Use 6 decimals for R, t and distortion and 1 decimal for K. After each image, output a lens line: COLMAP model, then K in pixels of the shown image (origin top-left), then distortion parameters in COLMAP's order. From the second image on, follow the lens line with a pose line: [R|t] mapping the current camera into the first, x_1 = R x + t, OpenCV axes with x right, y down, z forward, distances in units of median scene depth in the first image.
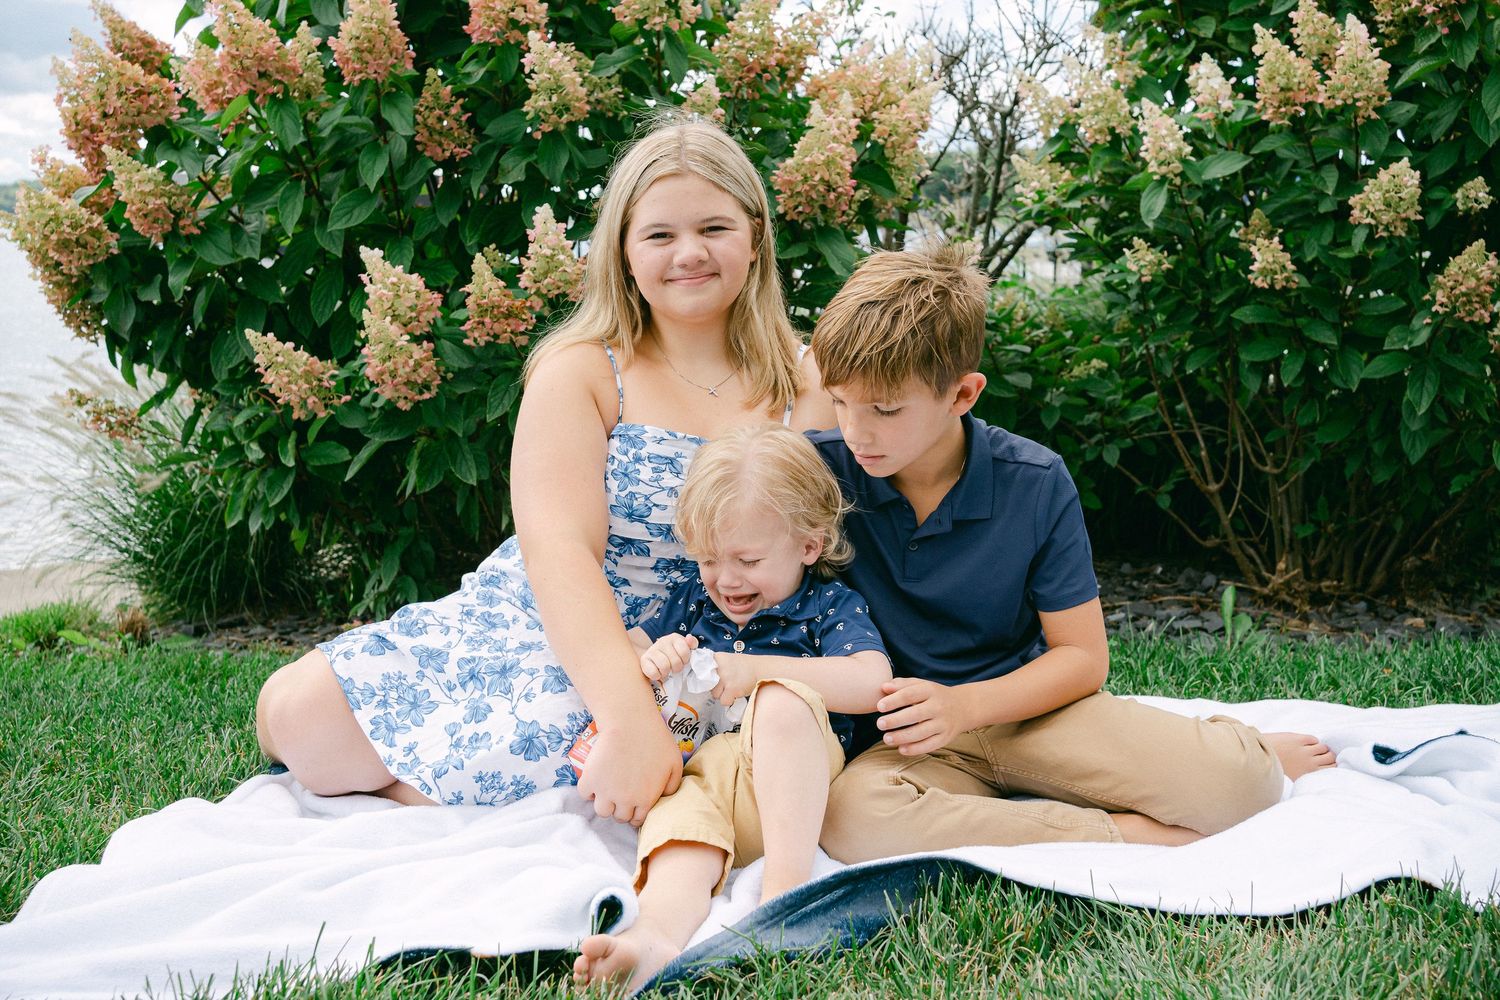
lens RADIAL K [[1542.3, 0, 722.4], [0, 1542.3, 516.3], [0, 0, 1]] dist [0.015247, -0.000298]
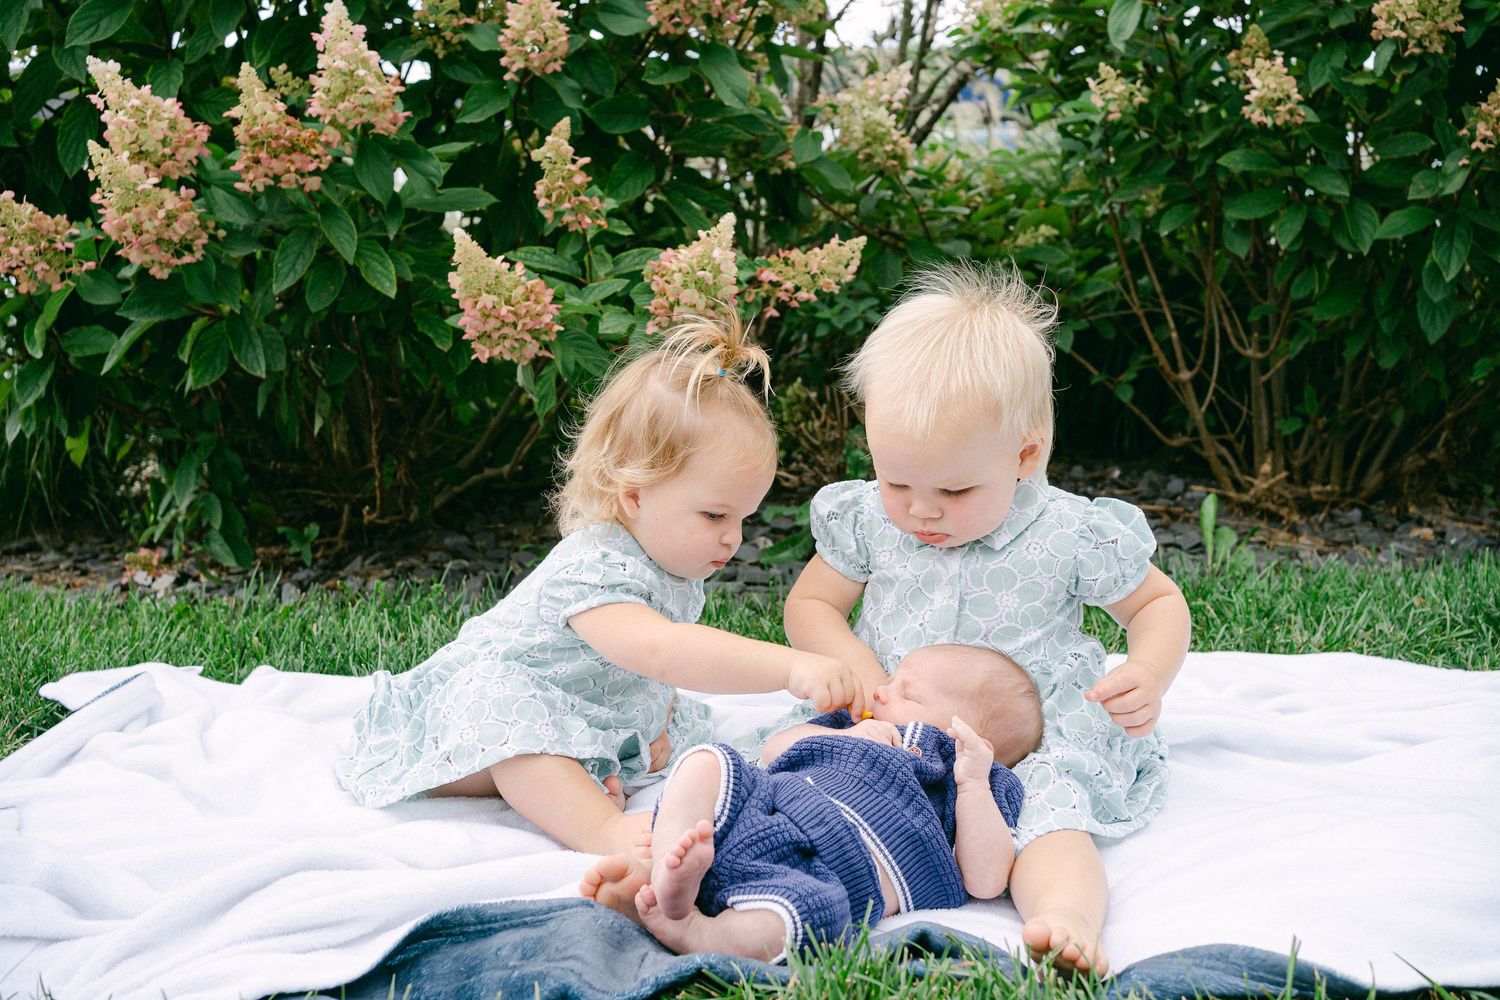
lens RADIAL K [[1638.7, 0, 750.0], [0, 1638.7, 500.0], [0, 0, 1]] dist [0.009986, -0.004978]
pose [[0.997412, -0.012918, 0.070728, 0.021230], [0.009229, 0.998592, 0.052247, 0.000181], [-0.071303, -0.051459, 0.996126, 0.148599]]
